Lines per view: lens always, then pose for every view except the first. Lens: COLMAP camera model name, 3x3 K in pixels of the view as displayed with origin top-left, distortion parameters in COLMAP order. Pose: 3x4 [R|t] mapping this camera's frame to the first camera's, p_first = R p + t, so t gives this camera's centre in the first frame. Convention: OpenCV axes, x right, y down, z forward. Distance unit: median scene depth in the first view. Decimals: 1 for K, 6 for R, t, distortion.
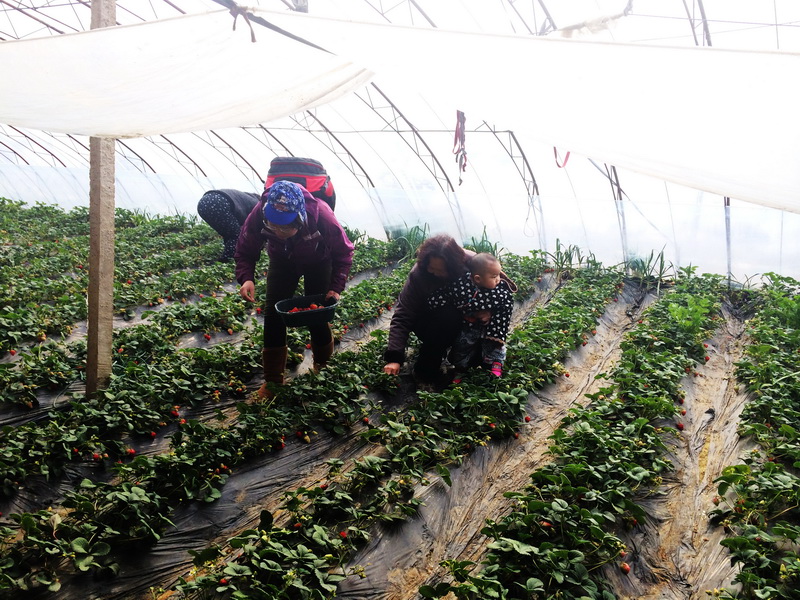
lens RADIAL K [[698.5, 0, 405.5], [0, 698.5, 299.9], [0, 0, 1]] dist [0.121624, -0.151111]
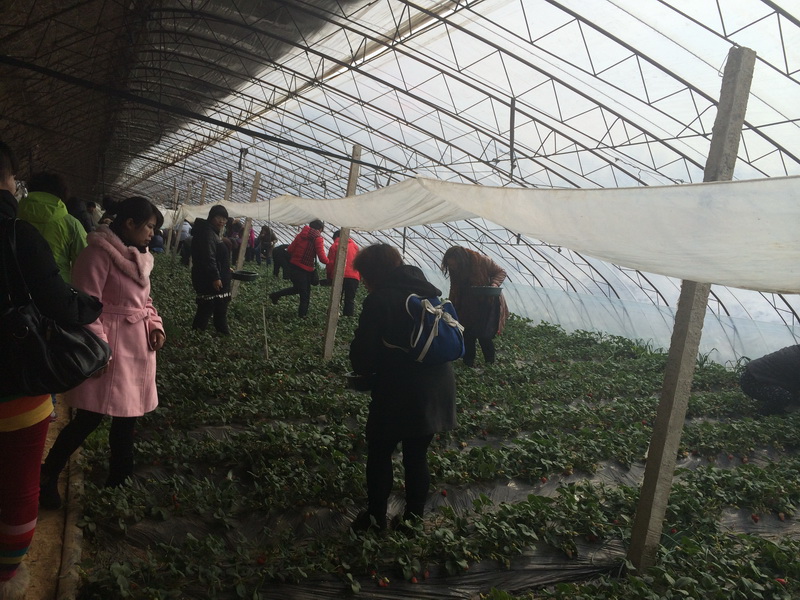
lens RADIAL K [[698.5, 0, 405.5], [0, 698.5, 299.9], [0, 0, 1]] dist [0.121624, -0.151111]
pose [[0.810324, 0.093421, -0.578488, -0.148320], [-0.191433, 0.975248, -0.110658, -0.023410], [0.553831, 0.200410, 0.808150, 0.055616]]
